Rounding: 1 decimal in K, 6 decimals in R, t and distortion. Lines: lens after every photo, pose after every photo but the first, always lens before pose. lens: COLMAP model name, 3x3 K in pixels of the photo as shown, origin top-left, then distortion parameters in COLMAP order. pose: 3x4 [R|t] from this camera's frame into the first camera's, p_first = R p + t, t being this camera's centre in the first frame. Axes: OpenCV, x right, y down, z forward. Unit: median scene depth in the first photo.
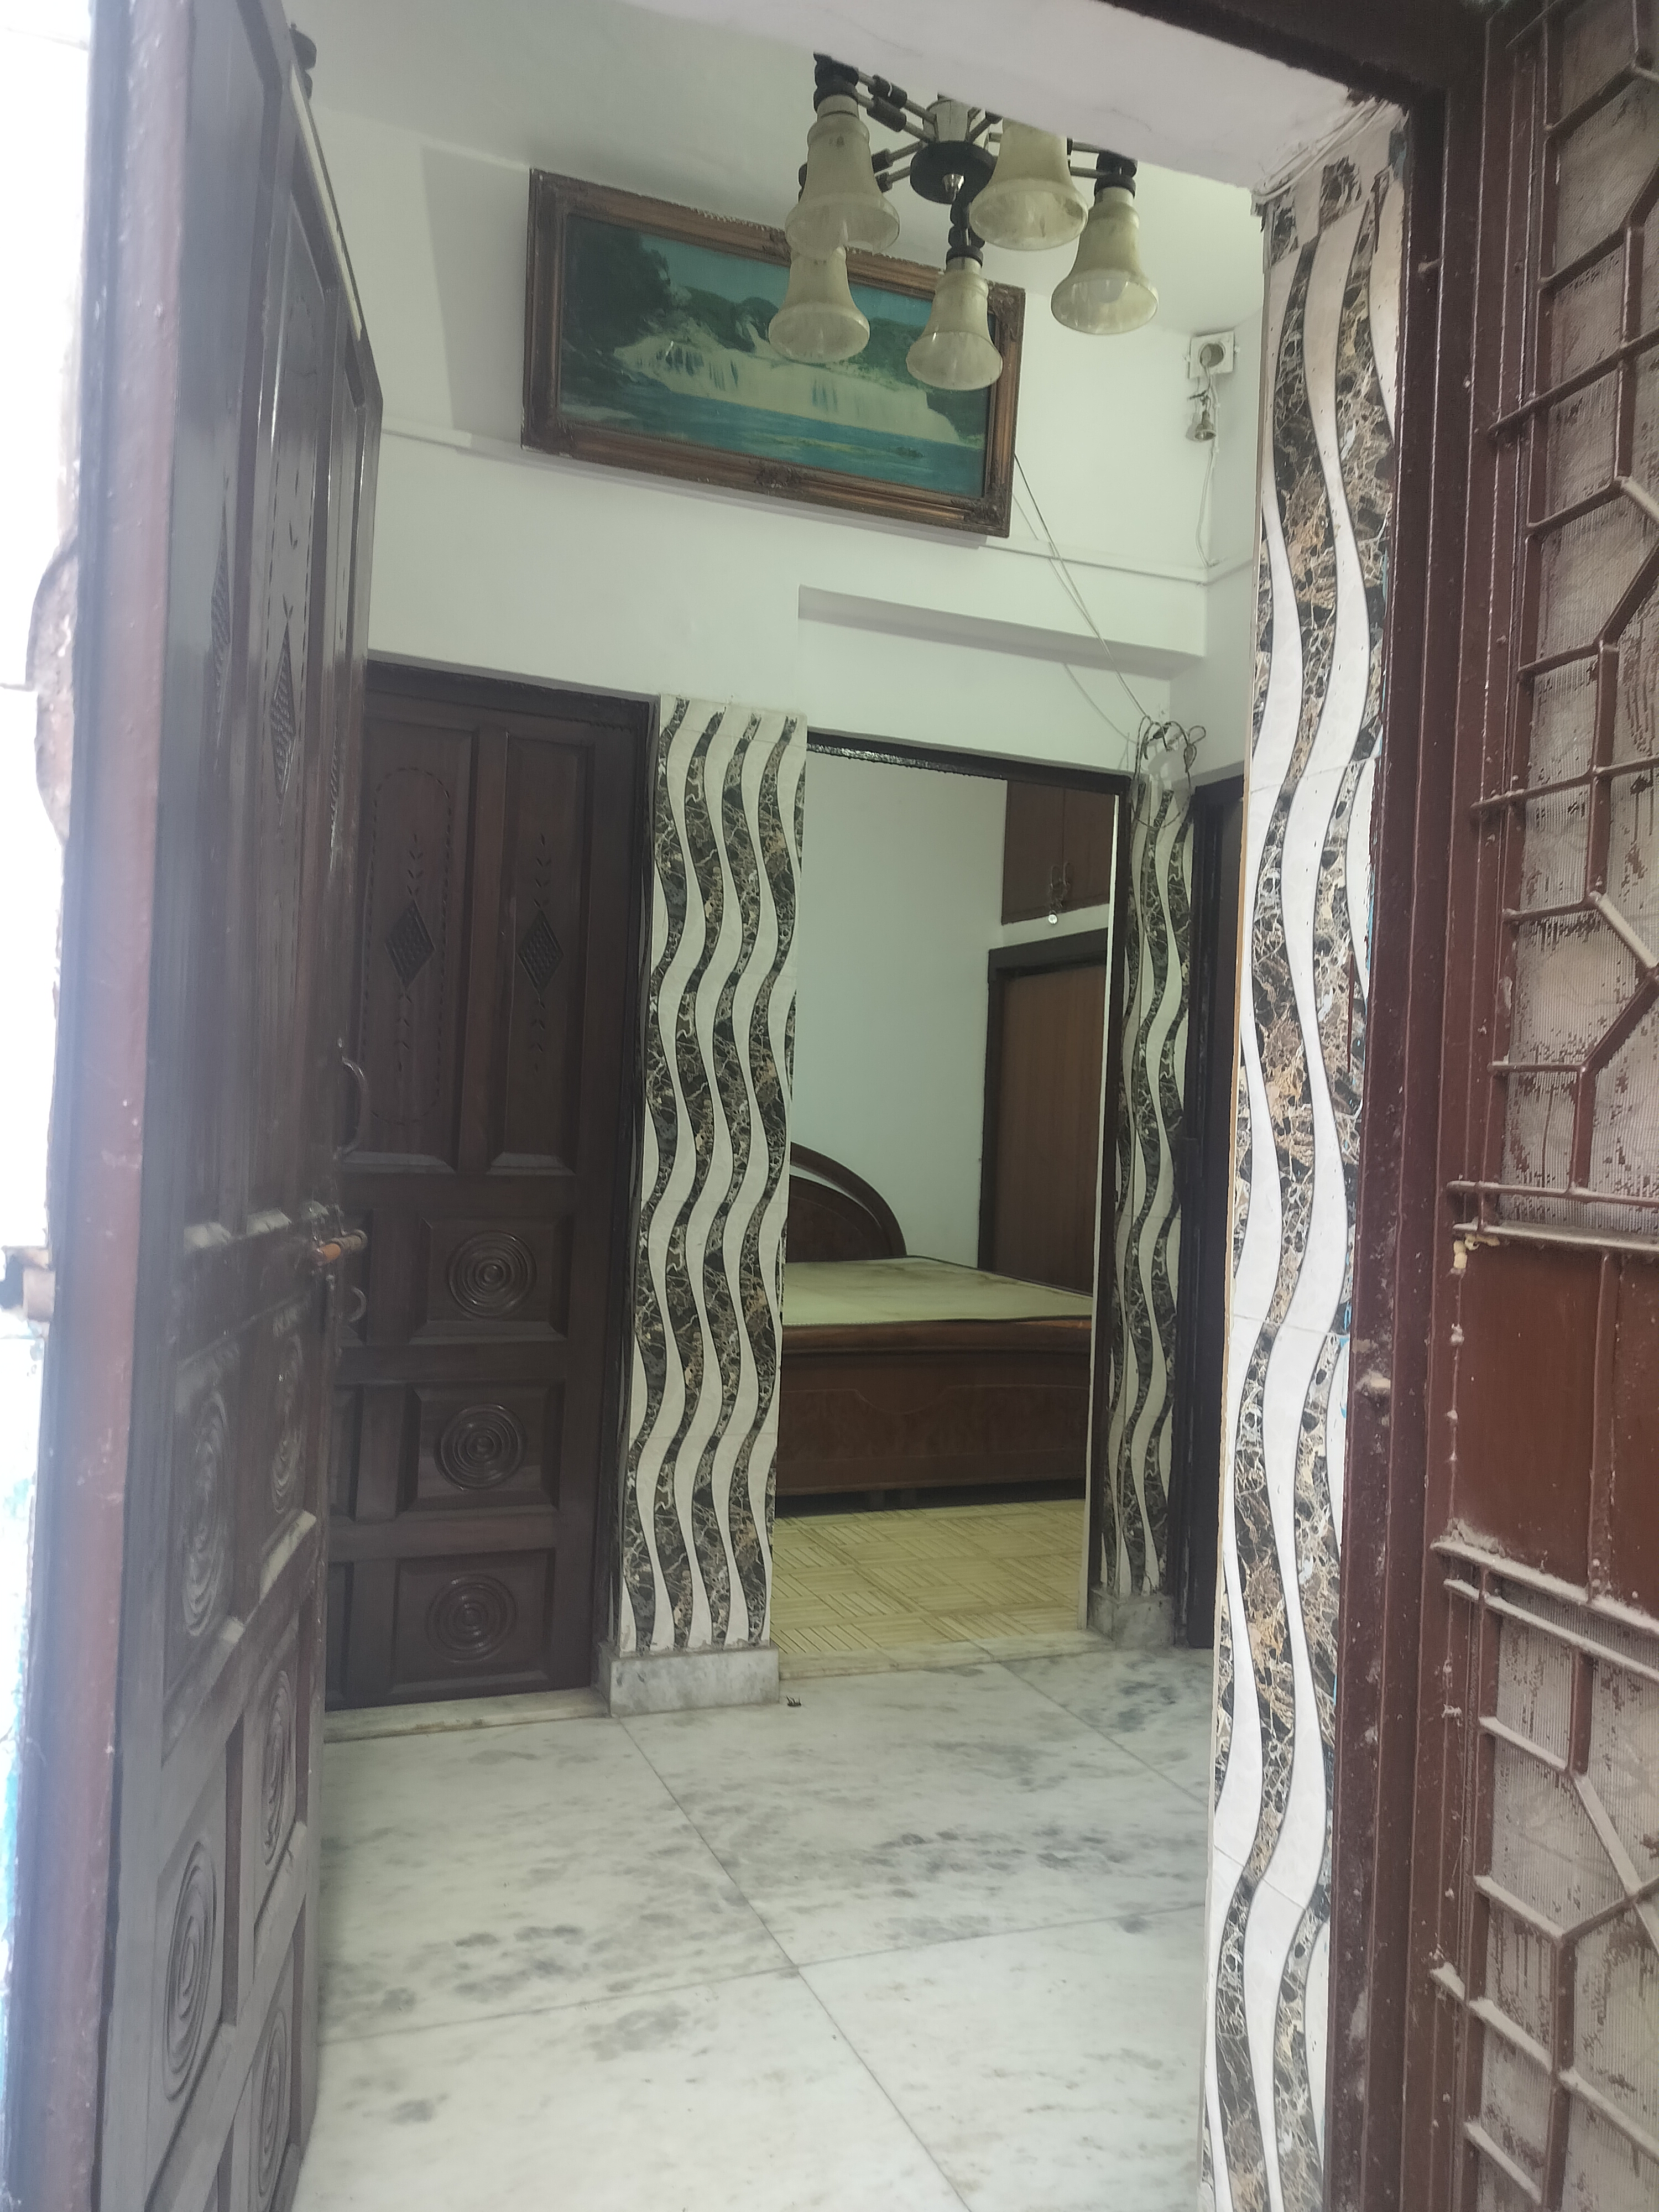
lens RADIAL K [[1552.1, 0, 820.0], [0, 1552.1, 1123.1], [0, 0, 1]] dist [0.029240, -0.034756]
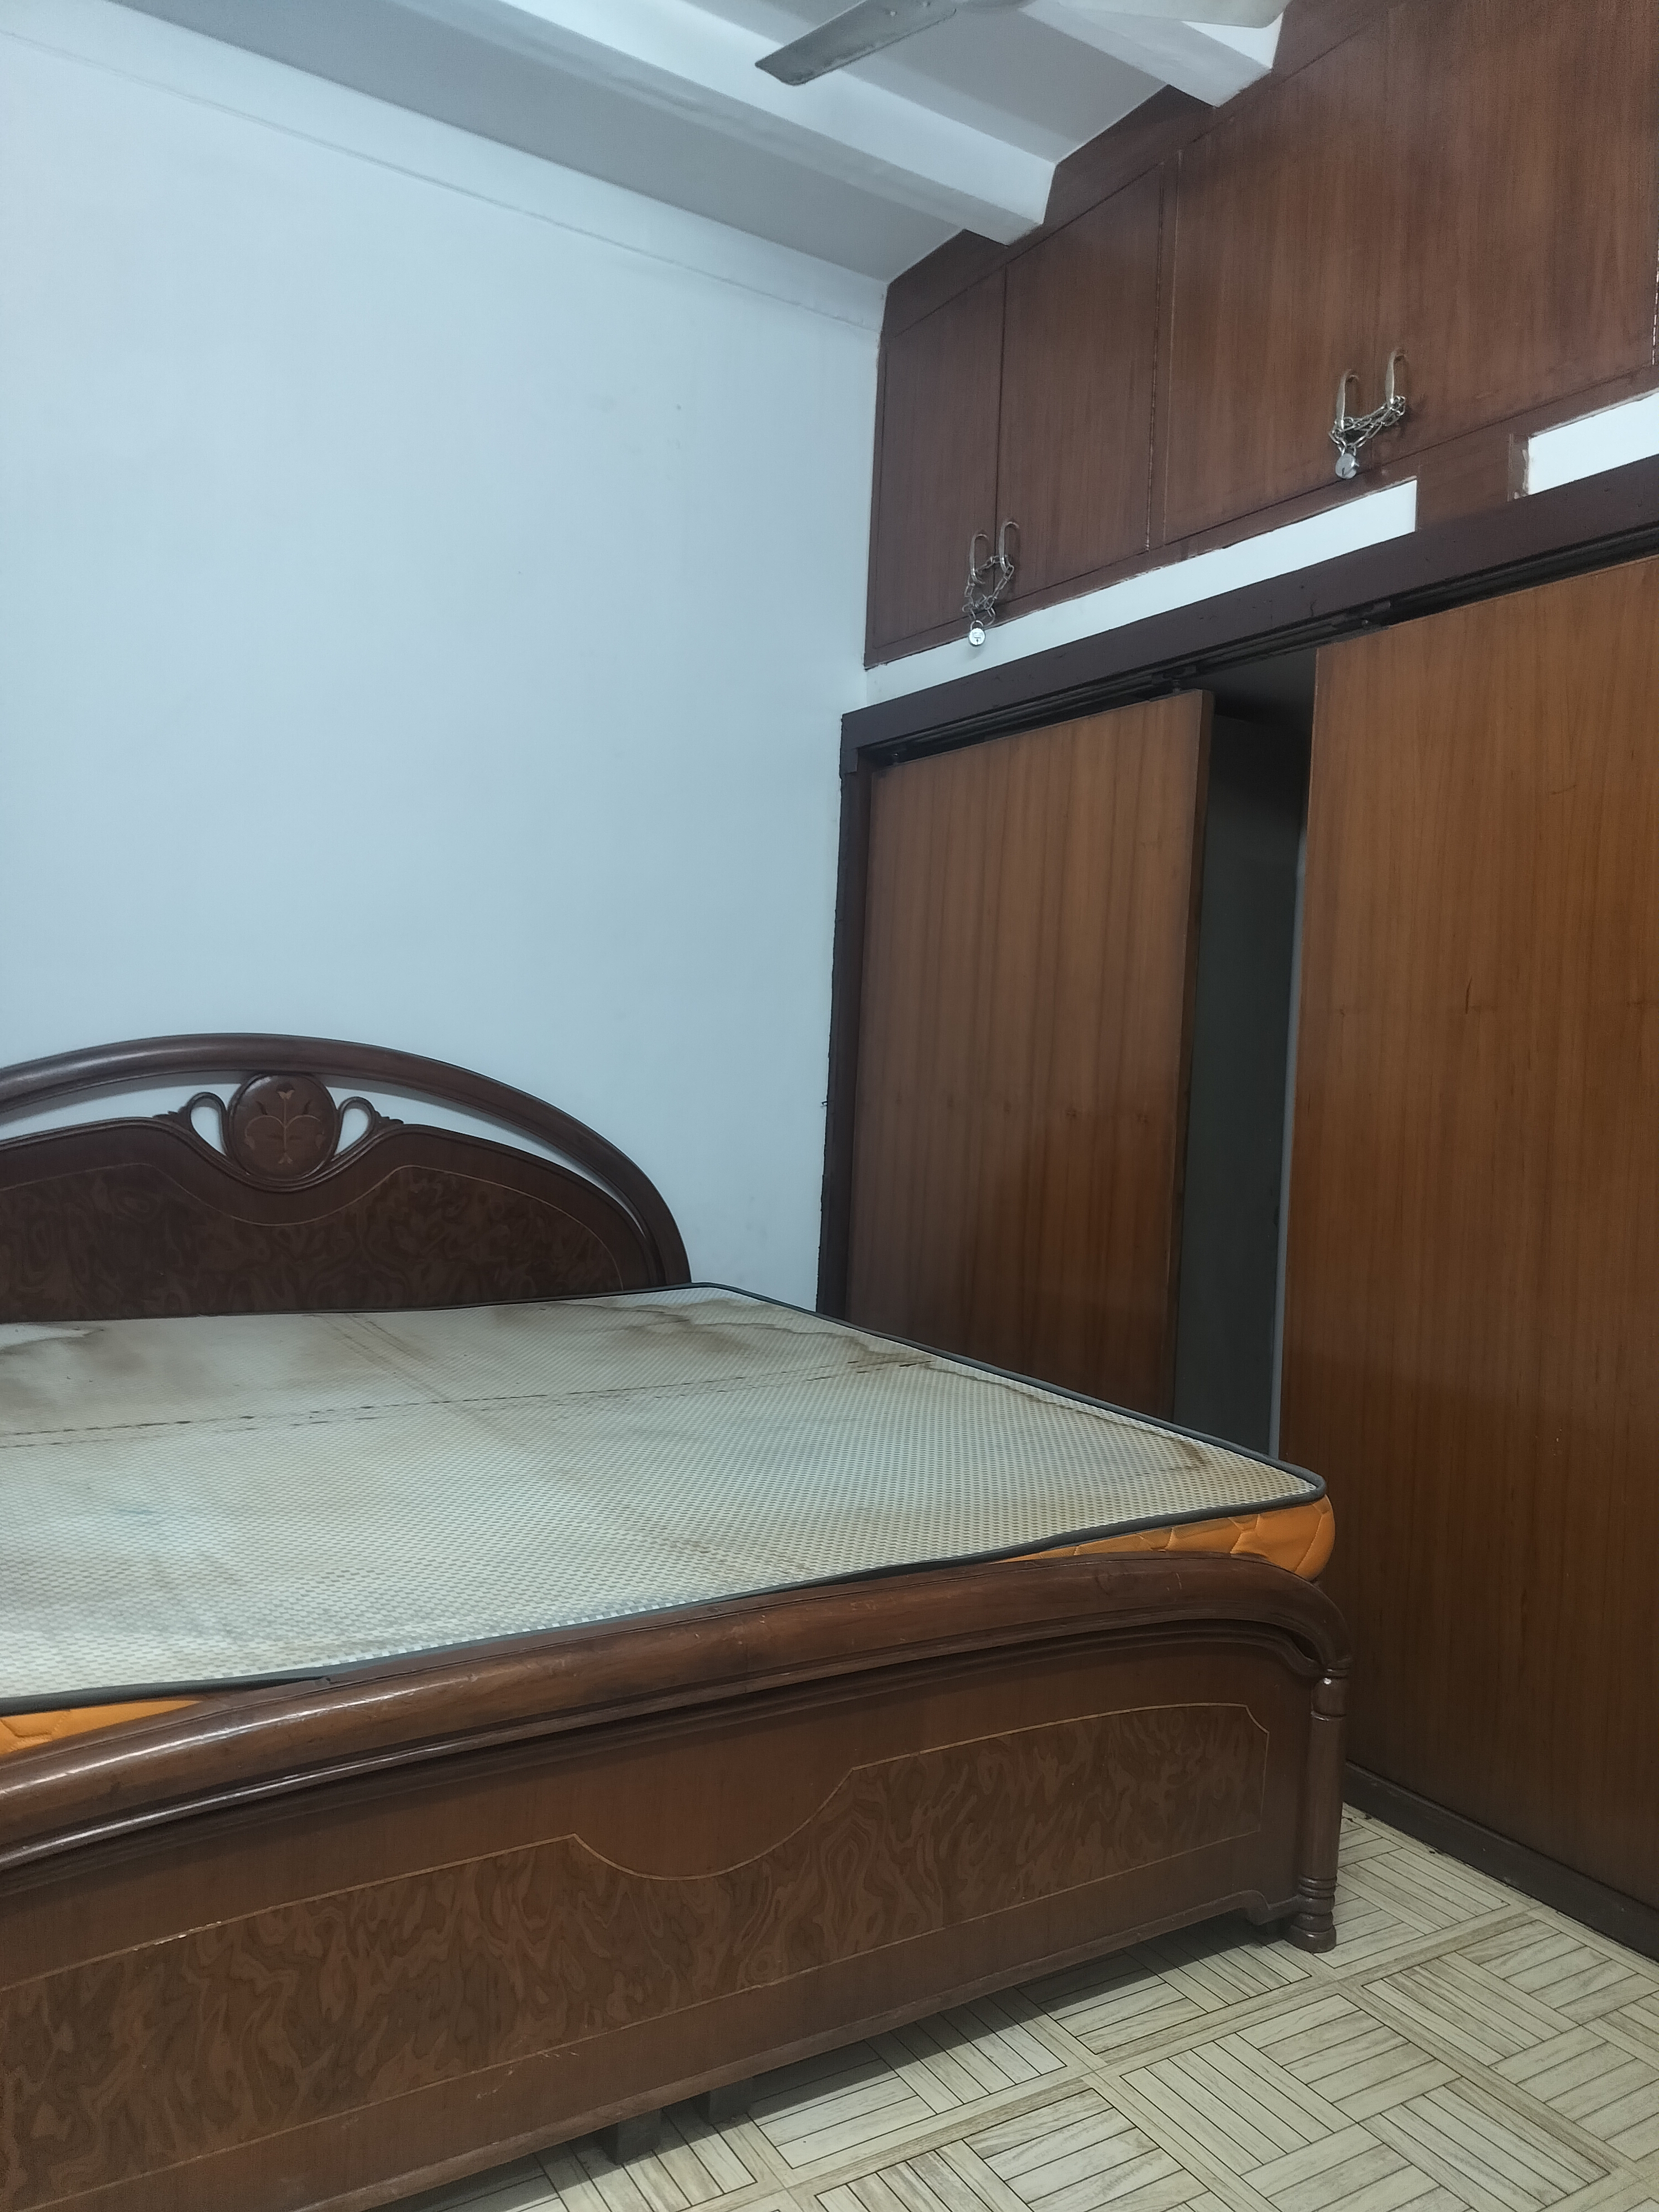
lens RADIAL K [[1552.1, 0, 811.4], [0, 1552.1, 1124.4], [0, 0, 1]] dist [0.029240, -0.034756]
pose [[0.988521, 0.000255, 0.151081, 0.032998], [-0.007156, 0.998955, 0.045135, 0.015790], [-0.150911, -0.045698, 0.987490, 0.962903]]
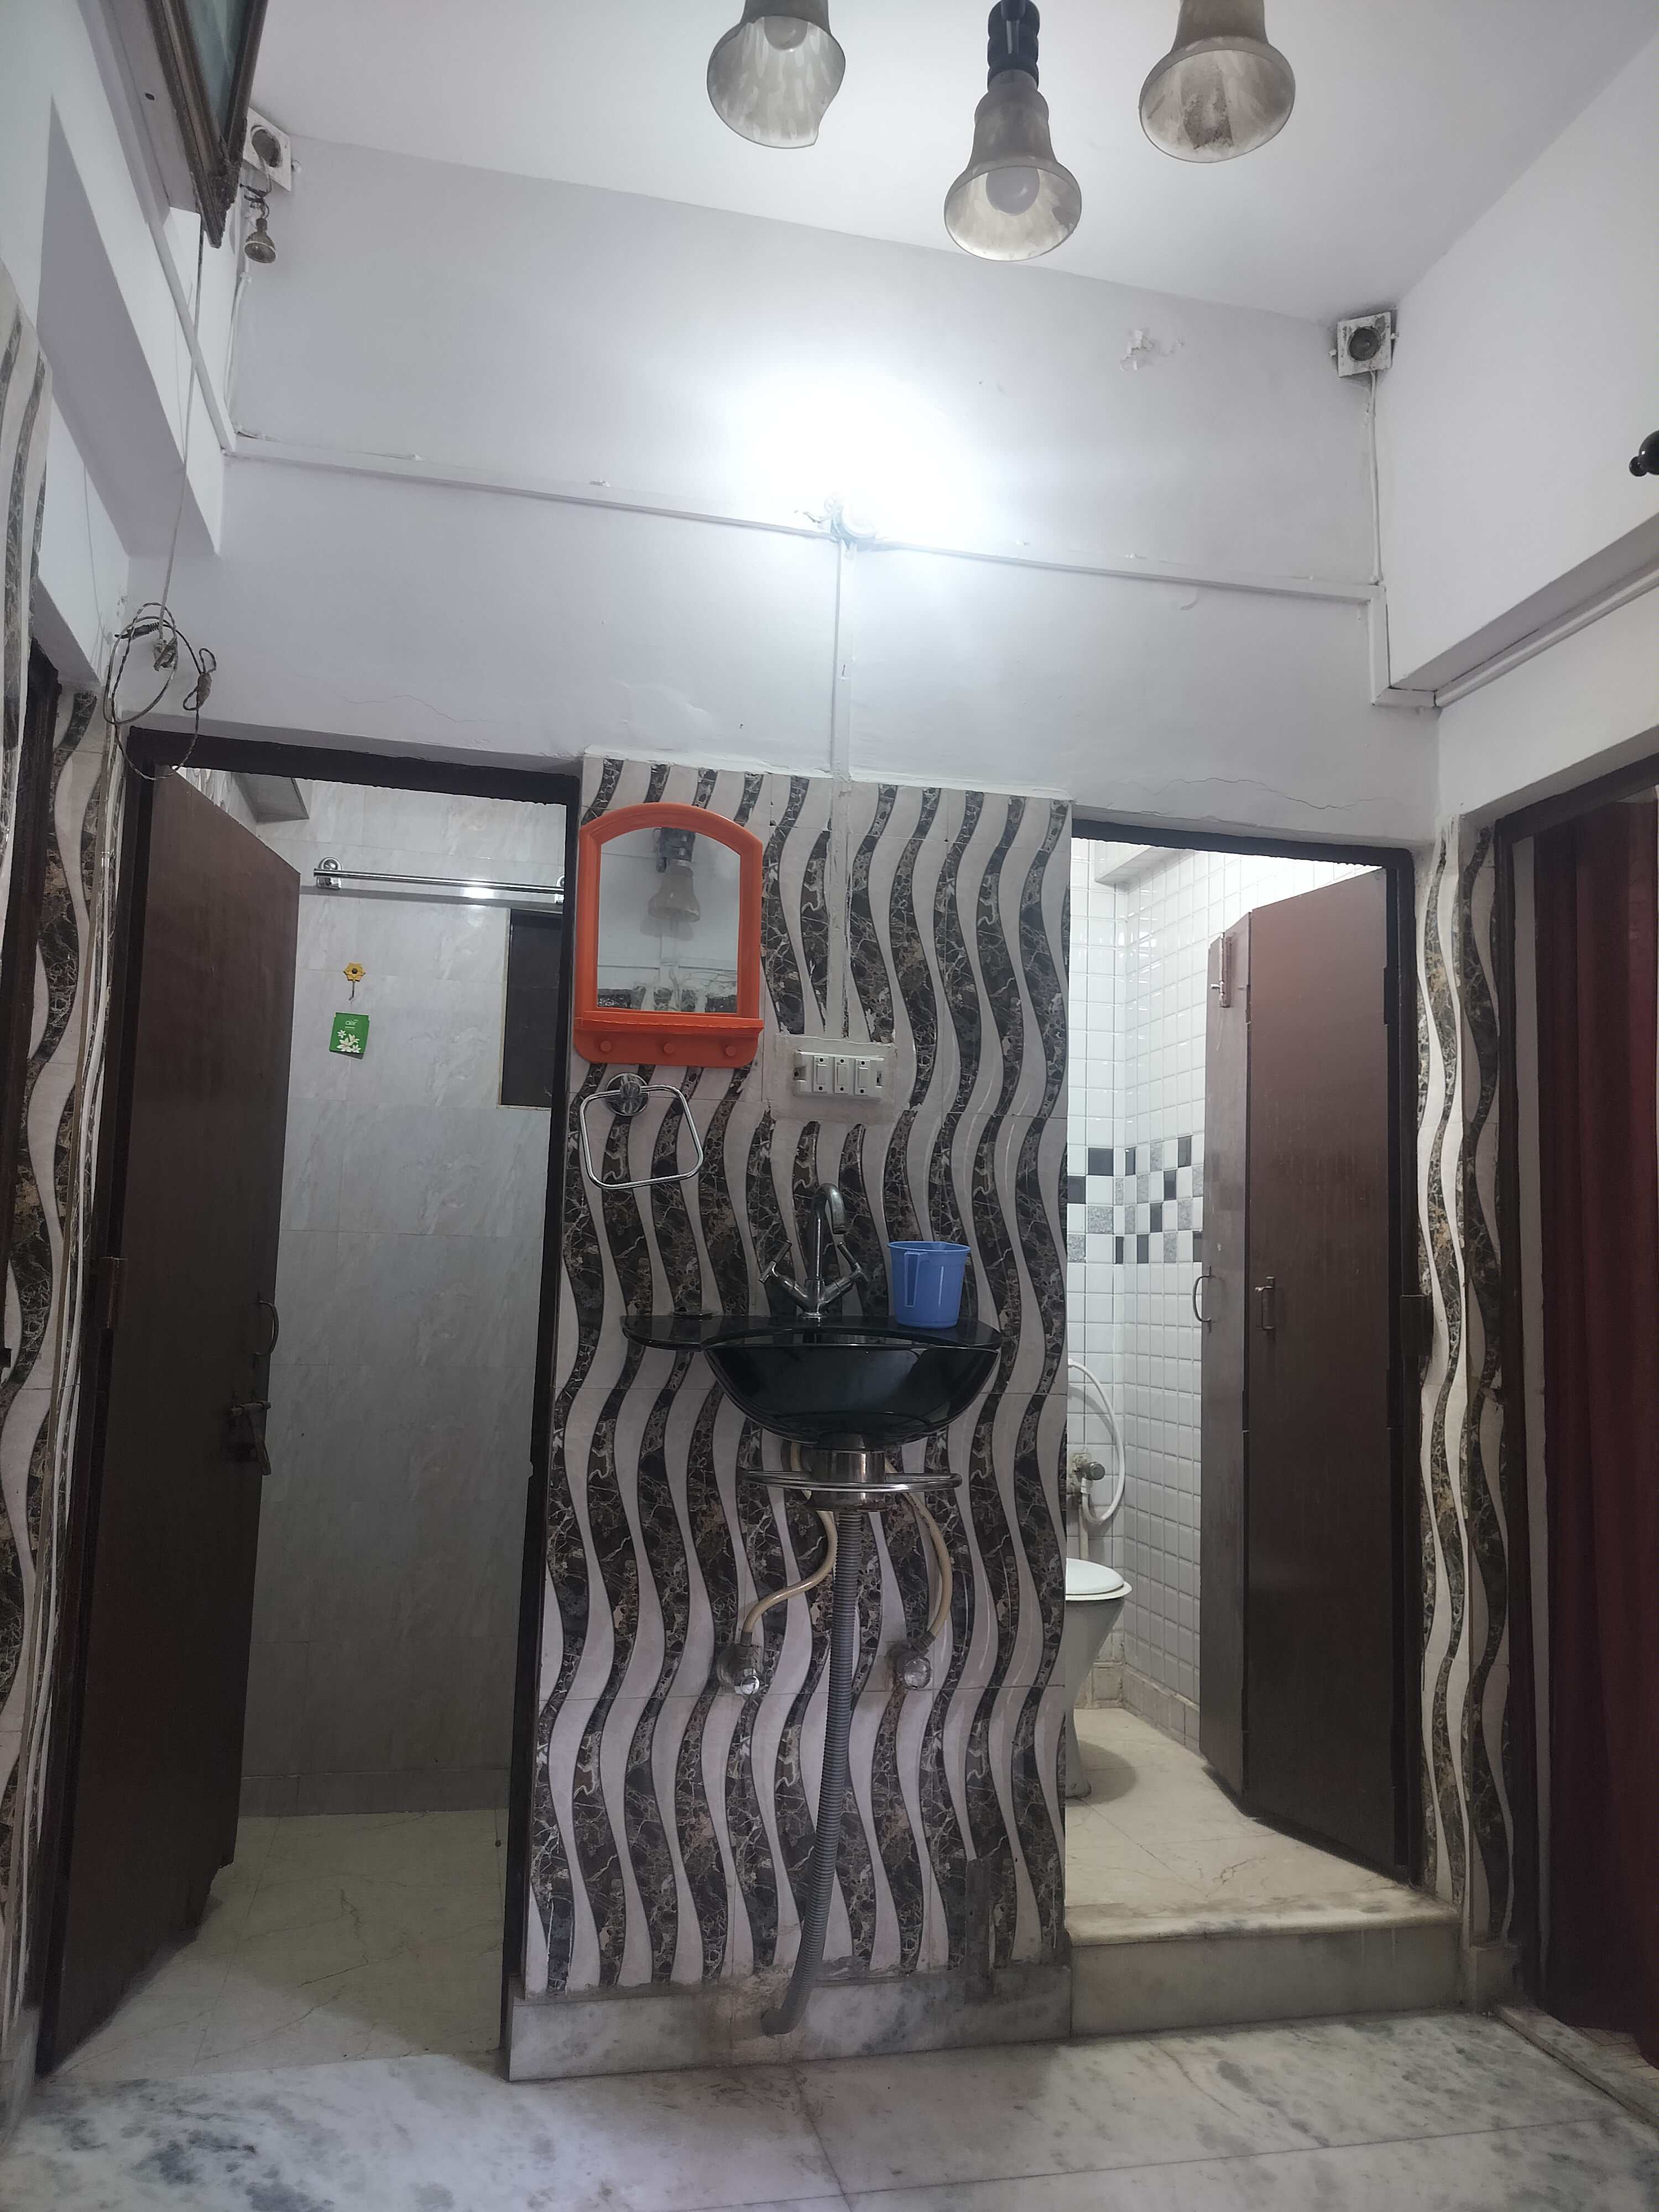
lens RADIAL K [[1552.1, 0, 823.4], [0, 1552.1, 1109.7], [0, 0, 1]] dist [0.029240, -0.034756]
pose [[0.160053, 0.075152, 0.984243, -0.383219], [-0.028561, 0.997033, -0.071484, -0.014384], [-0.986695, -0.016670, 0.161725, 0.642412]]
